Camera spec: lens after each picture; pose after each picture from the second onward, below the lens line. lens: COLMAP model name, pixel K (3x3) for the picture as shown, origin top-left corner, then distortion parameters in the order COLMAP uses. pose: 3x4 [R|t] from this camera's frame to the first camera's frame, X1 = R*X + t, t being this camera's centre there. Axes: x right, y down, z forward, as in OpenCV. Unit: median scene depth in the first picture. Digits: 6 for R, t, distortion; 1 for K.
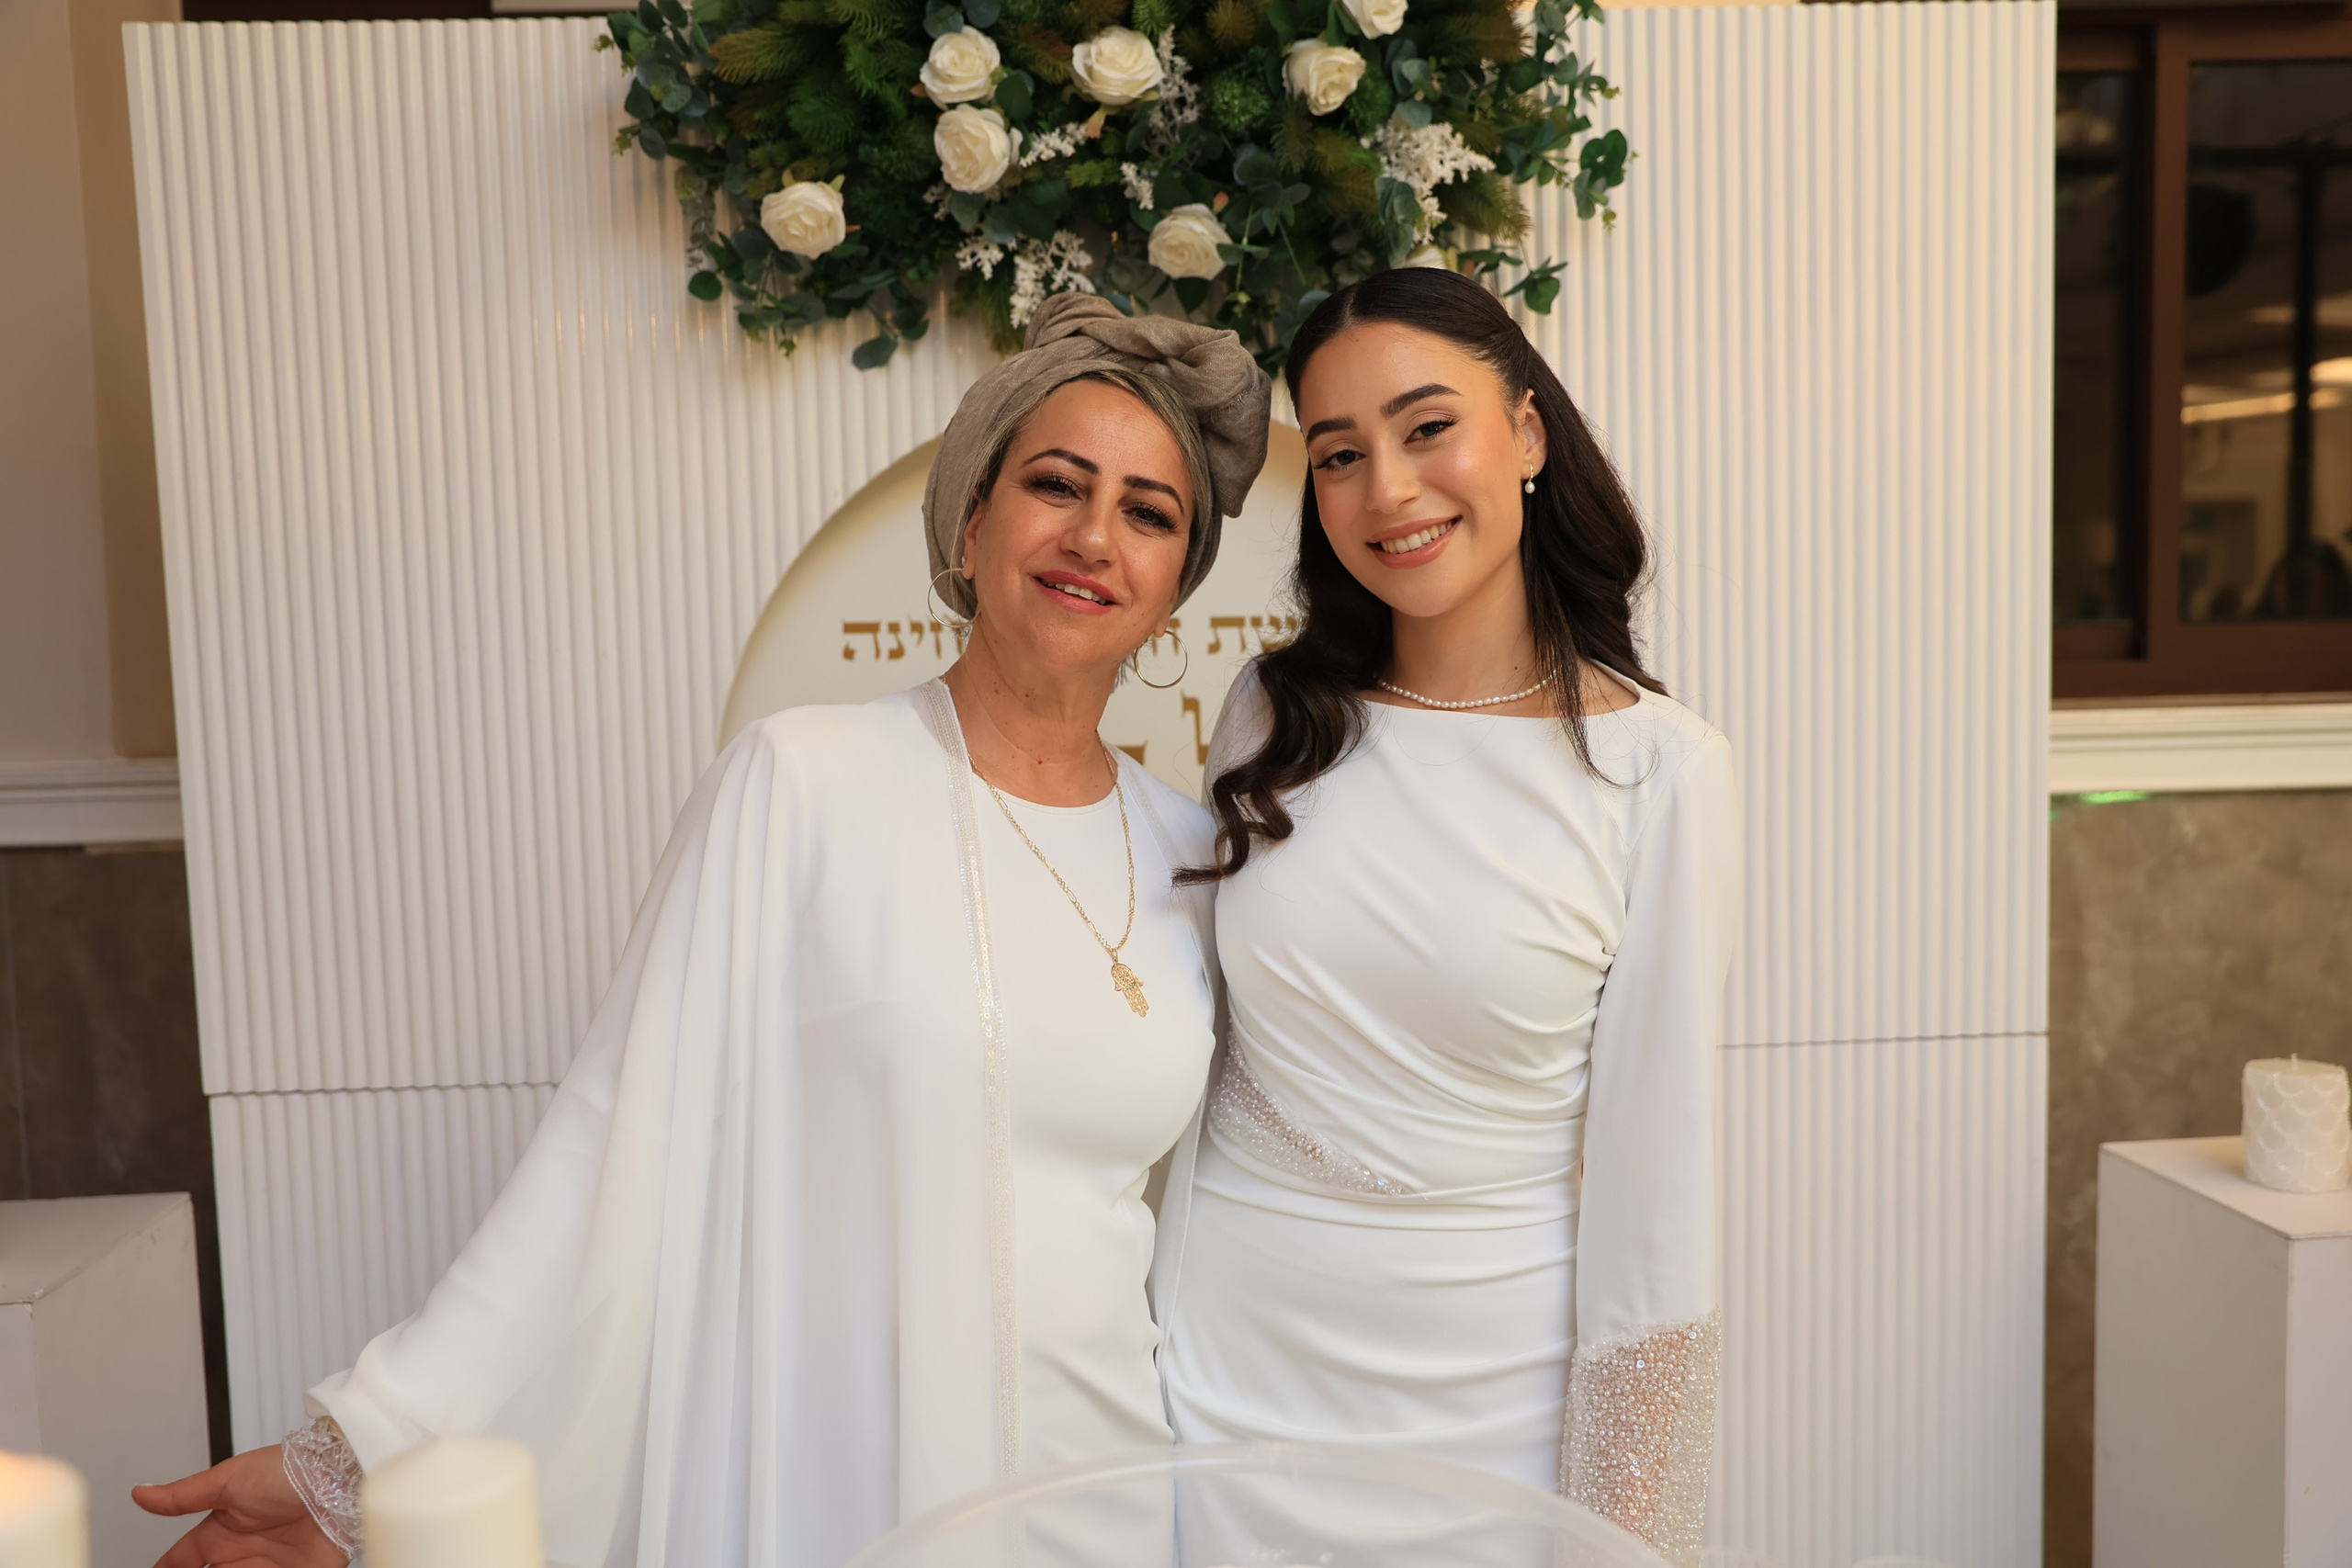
lens RADIAL K [[1972.7, 0, 1189.4], [0, 1972.7, 781.0], [0, 0, 1]] dist [-0.036943, 0.005561]
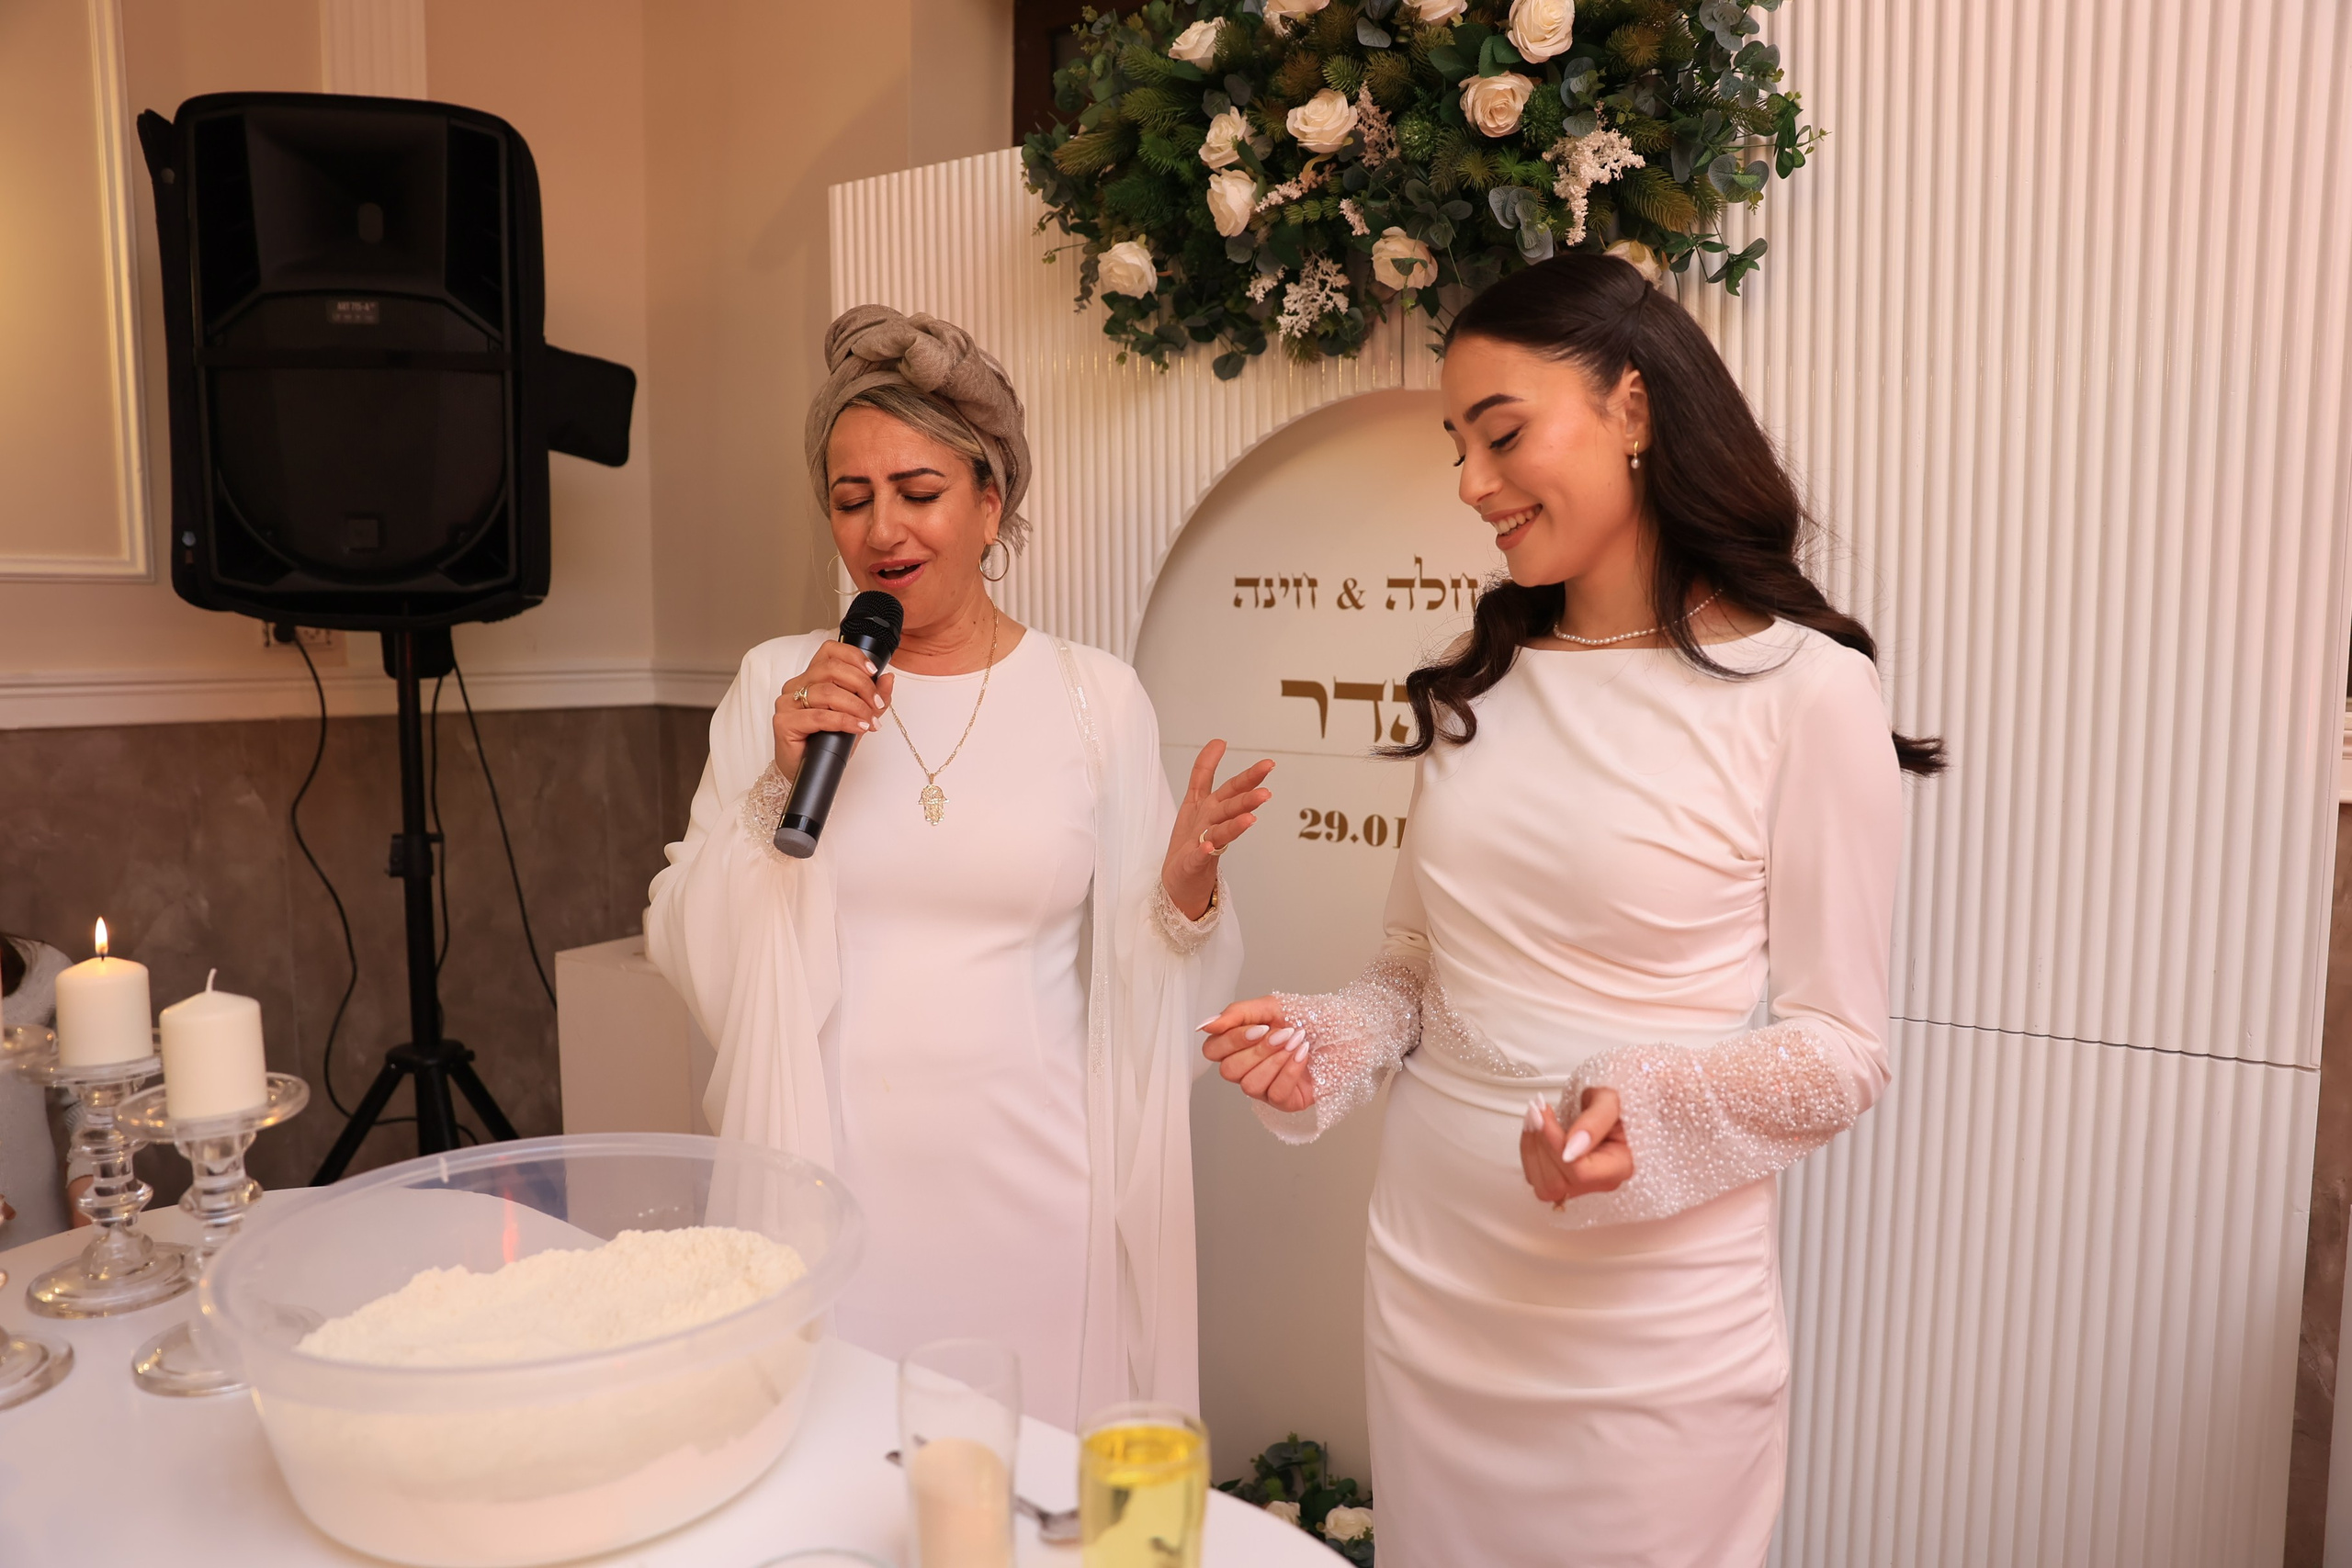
lens RADIAL K [[1630.3, 0, 1181.3], [0, 1630.3, 779.3], [0, 0, 1]] dist [-0.107429, 0.083043]
pose [[0.802361, 0.088671, -0.590215, 0.498255], [-0.069625, 0.996056, 0.054991, -0.006276], [0.592764, -0.003029, 0.805371, 0.141571]]
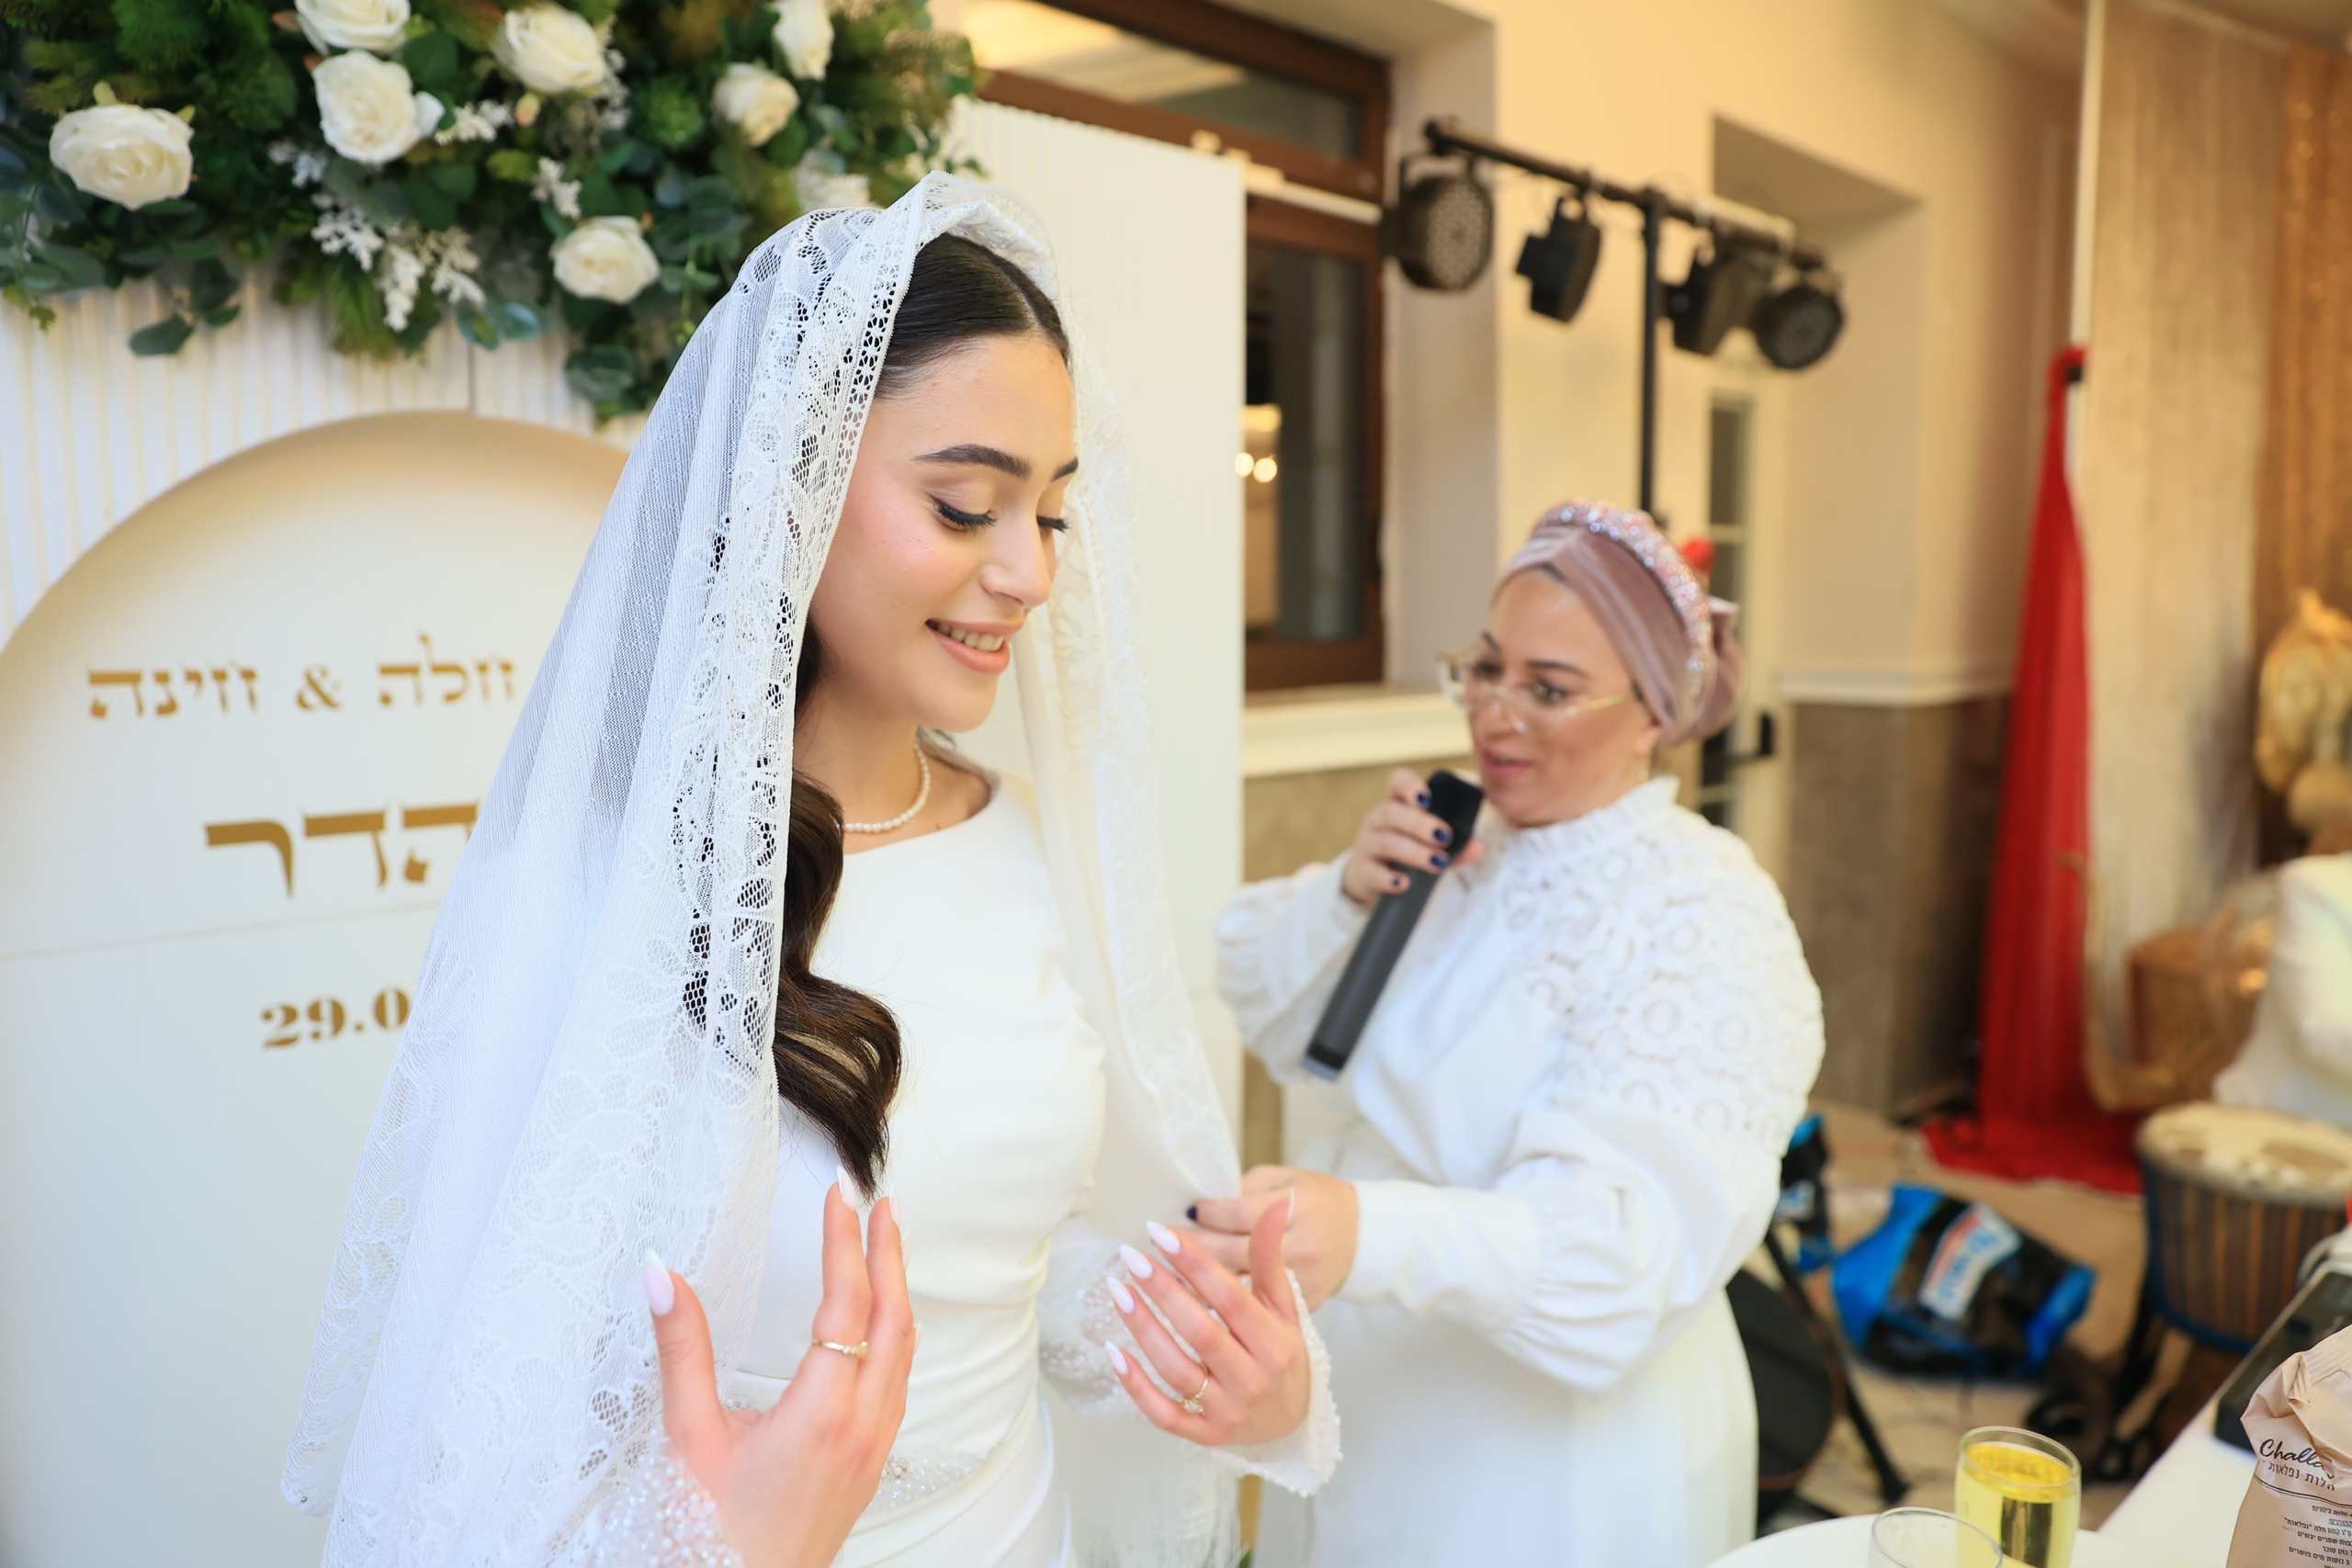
lens RADIAL K [[1572.7, 0, 1168.5], [0, 1572.7, 769.6], [0, 0, 1]] dist [-0.103534, 0.075106]
pose [[0.770413, -0.050227, 0.635564, -0.266162], [0.036027, 0.998729, 0.035257, -0.053855], [-0.636527, -0.004265, 0.771243, 0.286081]]
